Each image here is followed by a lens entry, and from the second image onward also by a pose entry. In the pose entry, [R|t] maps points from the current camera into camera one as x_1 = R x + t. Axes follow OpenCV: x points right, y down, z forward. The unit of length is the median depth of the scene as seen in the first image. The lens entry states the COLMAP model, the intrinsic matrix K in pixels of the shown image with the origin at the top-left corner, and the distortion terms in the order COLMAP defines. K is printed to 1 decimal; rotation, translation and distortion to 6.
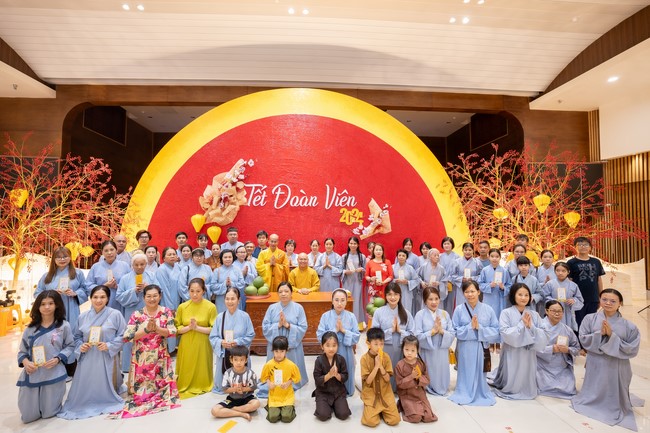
lens RADIAL K [[331.7, 0, 325.0], [0, 331.7, 216.5], [0, 0, 1]] dist [-0.070451, 0.038636]
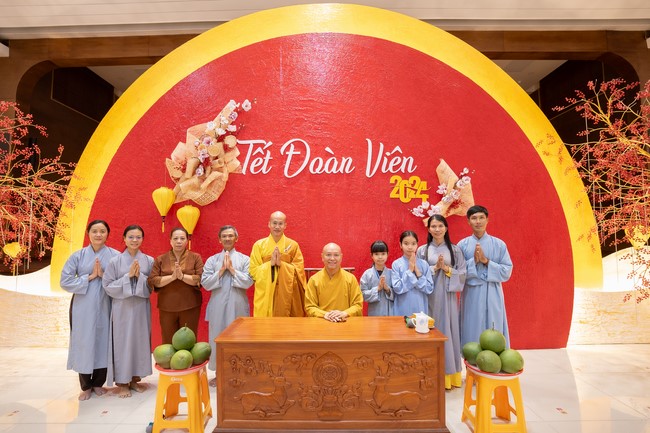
lens RADIAL K [[331.7, 0, 325.0], [0, 331.7, 216.5], [0, 0, 1]] dist [-0.070451, 0.038636]
pose [[0.997308, -0.015580, -0.071658, -0.032647], [0.013180, 0.999340, -0.033838, 0.070993], [0.072138, 0.032802, 0.996855, 0.384546]]
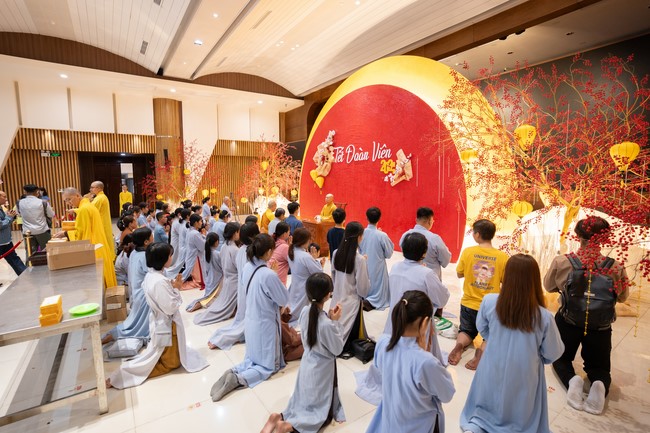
lens RADIAL K [[331.7, 0, 325.0], [0, 331.7, 216.5], [0, 0, 1]] dist [-0.070451, 0.038636]
pose [[0.517371, 0.079592, -0.852052, 1.001335], [0.037317, 0.992620, 0.115381, 0.033868], [0.854947, -0.091491, 0.510583, 0.186788]]
